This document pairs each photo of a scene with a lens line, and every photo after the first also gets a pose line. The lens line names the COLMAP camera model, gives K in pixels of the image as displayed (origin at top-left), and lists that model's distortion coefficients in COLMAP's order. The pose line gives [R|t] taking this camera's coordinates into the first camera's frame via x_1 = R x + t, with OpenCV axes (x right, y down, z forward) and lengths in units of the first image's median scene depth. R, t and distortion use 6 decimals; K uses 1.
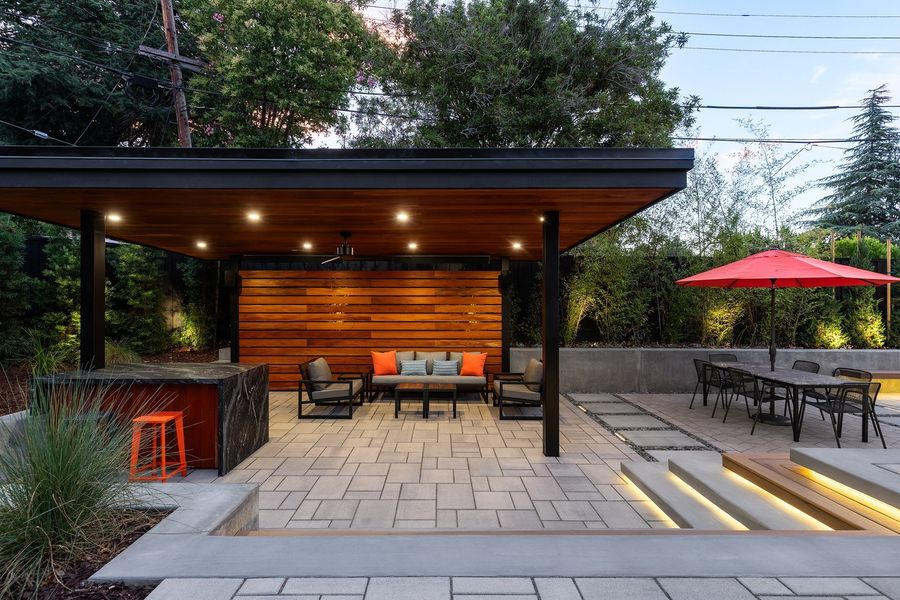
lens RADIAL K [[407.5, 0, 445.9], [0, 407.5, 297.1], [0, 0, 1]] dist [0.001875, 0.000516]
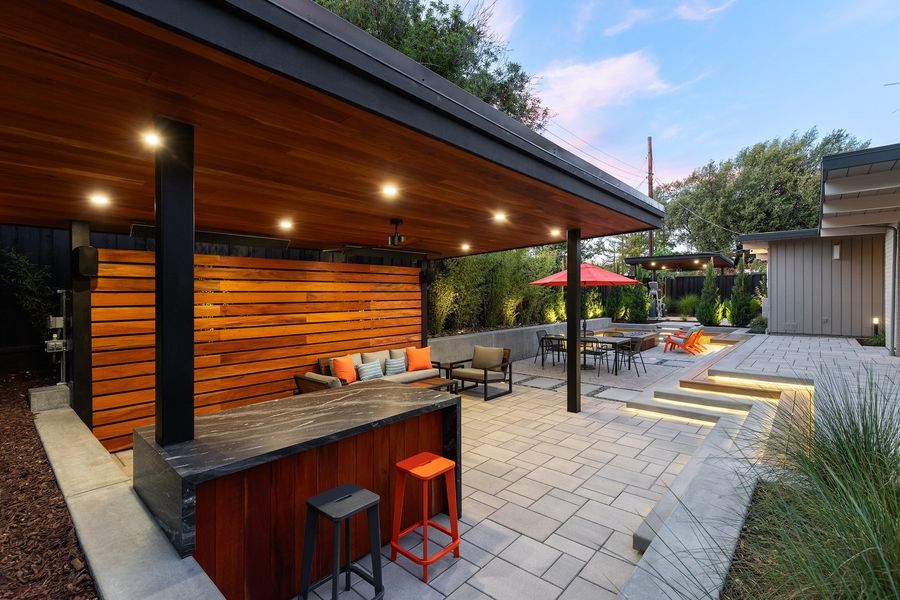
lens RADIAL K [[407.5, 0, 445.9], [0, 407.5, 297.1], [0, 0, 1]] dist [0.001875, 0.000516]
pose [[0.671800, -0.011383, 0.740645, -0.653388], [-0.001282, 0.999863, 0.016530, -0.006490], [-0.740731, -0.012055, 0.671693, 0.272273]]
